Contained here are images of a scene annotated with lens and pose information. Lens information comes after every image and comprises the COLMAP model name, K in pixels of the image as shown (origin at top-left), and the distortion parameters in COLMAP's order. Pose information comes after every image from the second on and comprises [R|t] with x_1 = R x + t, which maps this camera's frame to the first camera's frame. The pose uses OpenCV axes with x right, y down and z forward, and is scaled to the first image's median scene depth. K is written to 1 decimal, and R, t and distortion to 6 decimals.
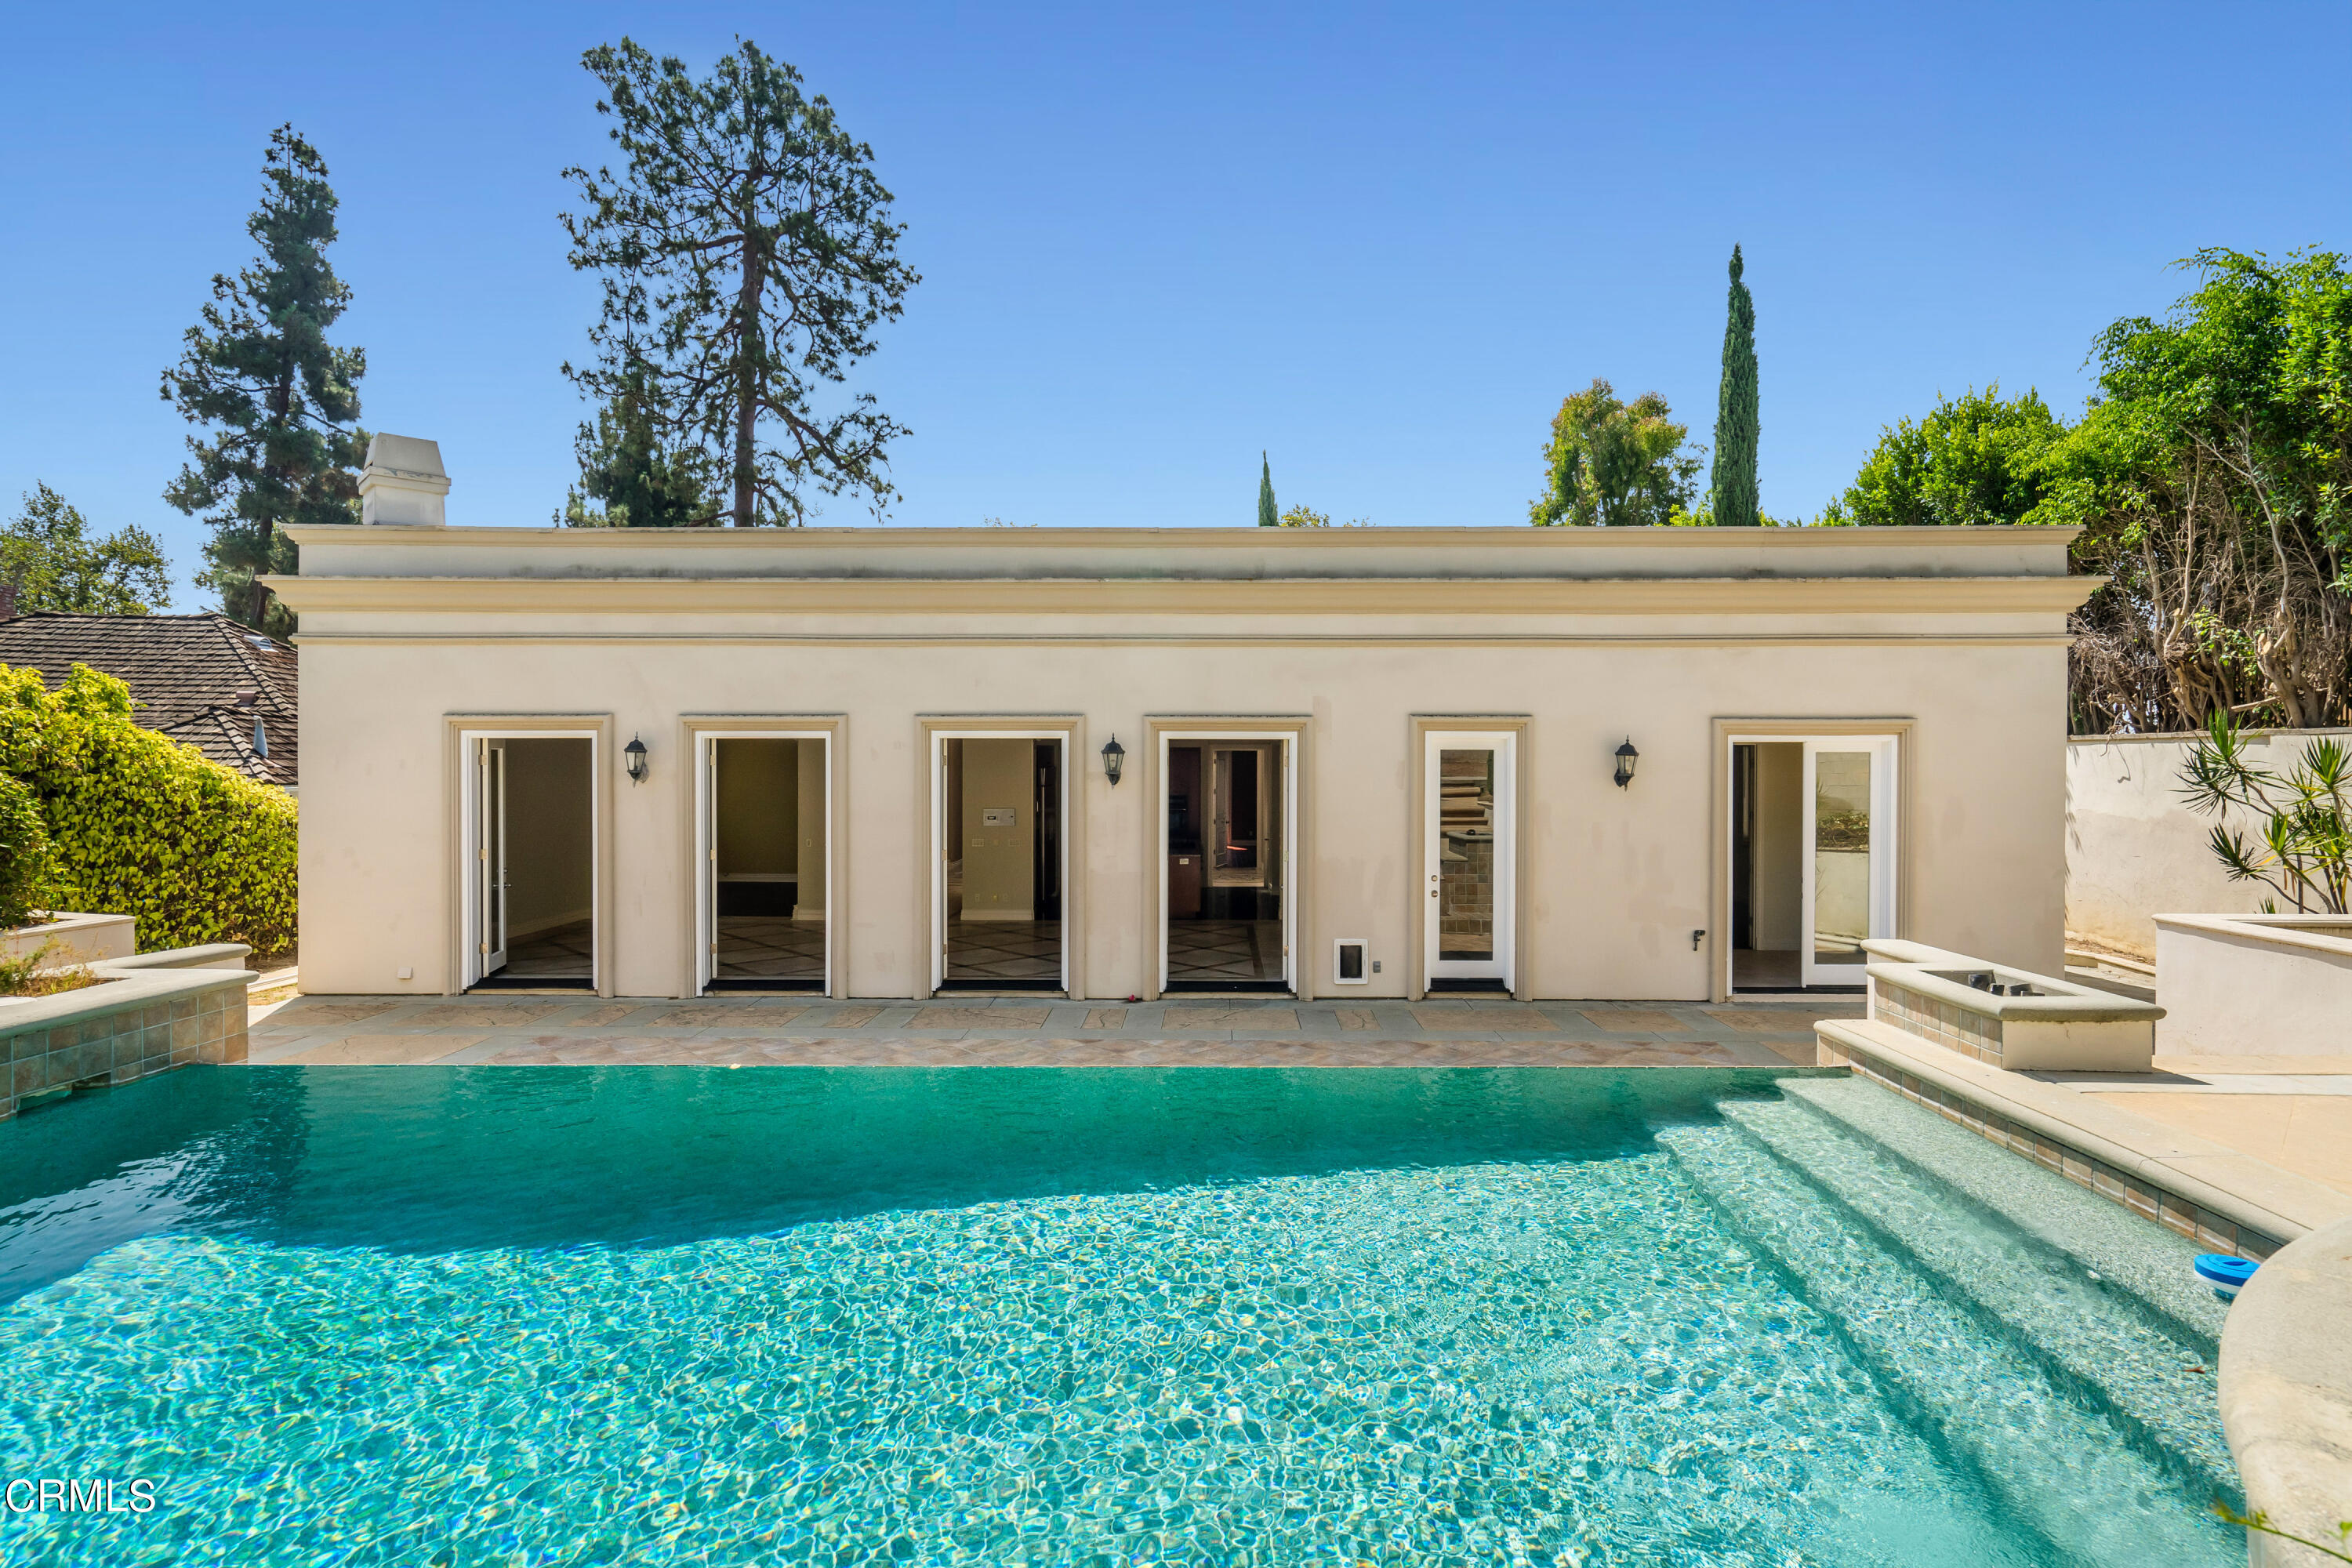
lens RADIAL K [[1131.2, 0, 1173.6], [0, 1131.2, 775.3], [0, 0, 1]] dist [0.000287, 0.000216]
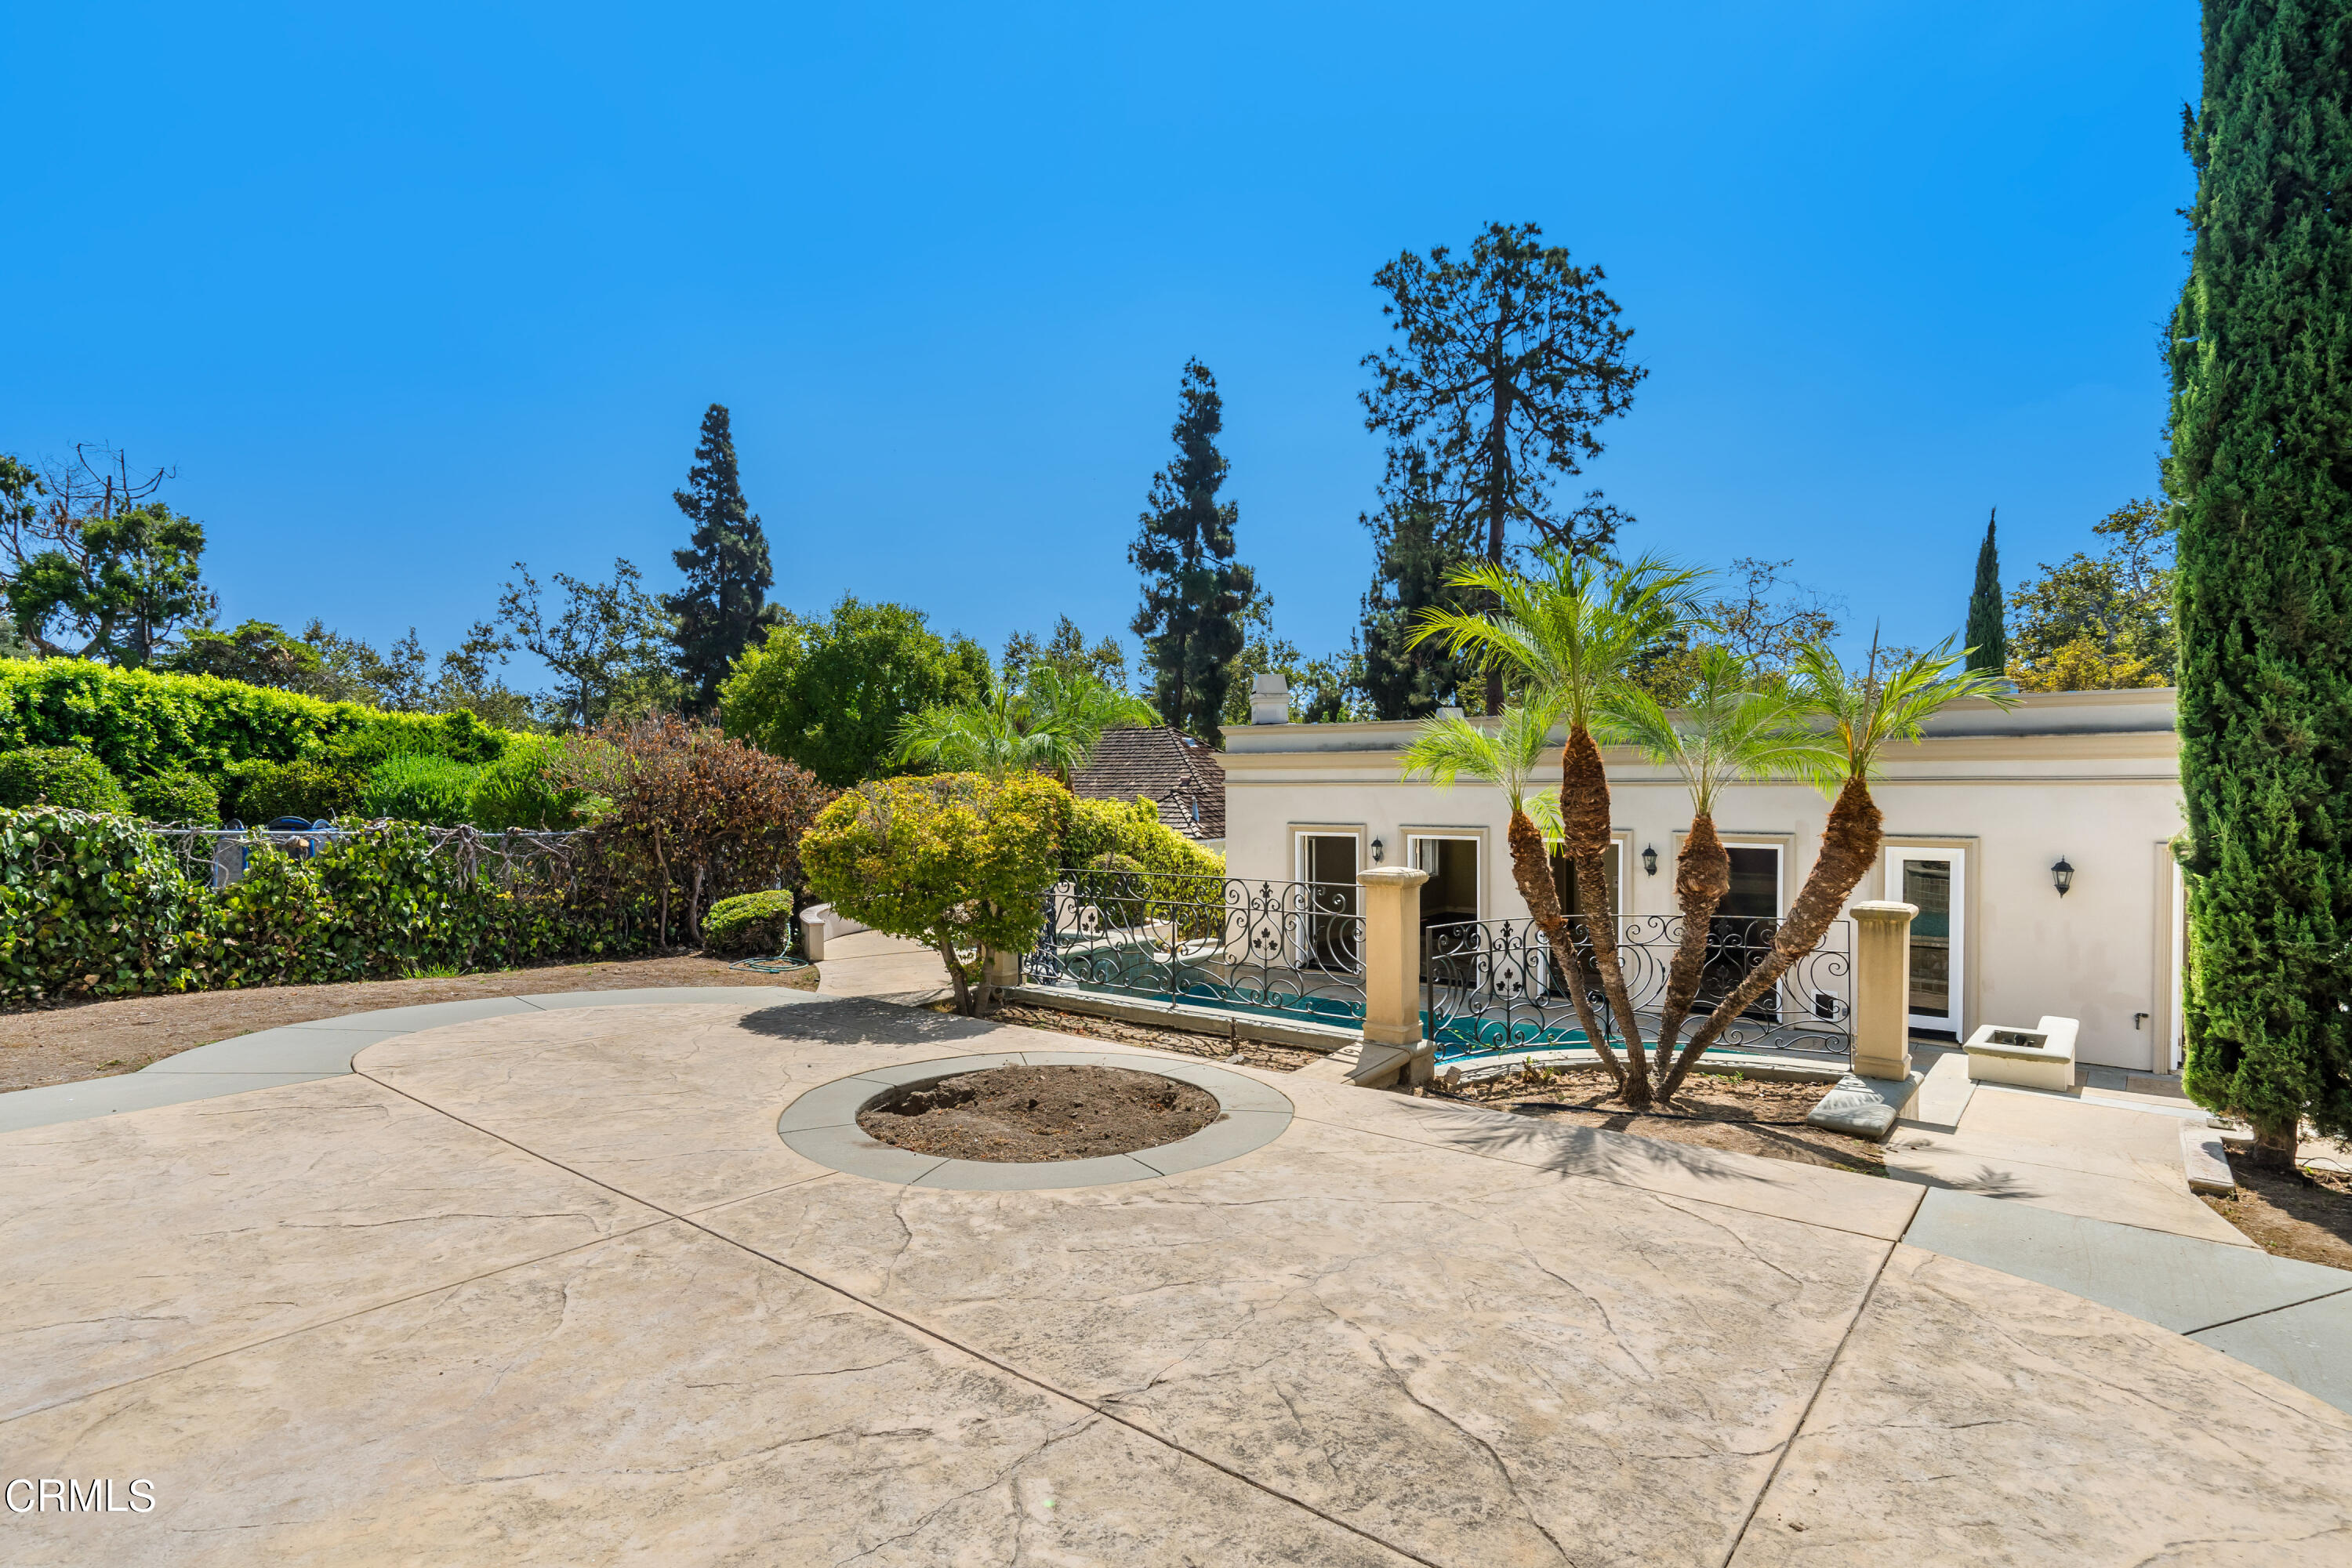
lens RADIAL K [[1150.4, 0, 1174.4], [0, 1150.4, 787.3], [0, 0, 1]] dist [-0.003712, -0.000119]
pose [[0.784011, -0.003954, -0.620734, 0.117824], [0.002435, 0.999992, -0.003295, -0.031082], [0.620742, 0.001072, 0.784014, -0.184038]]
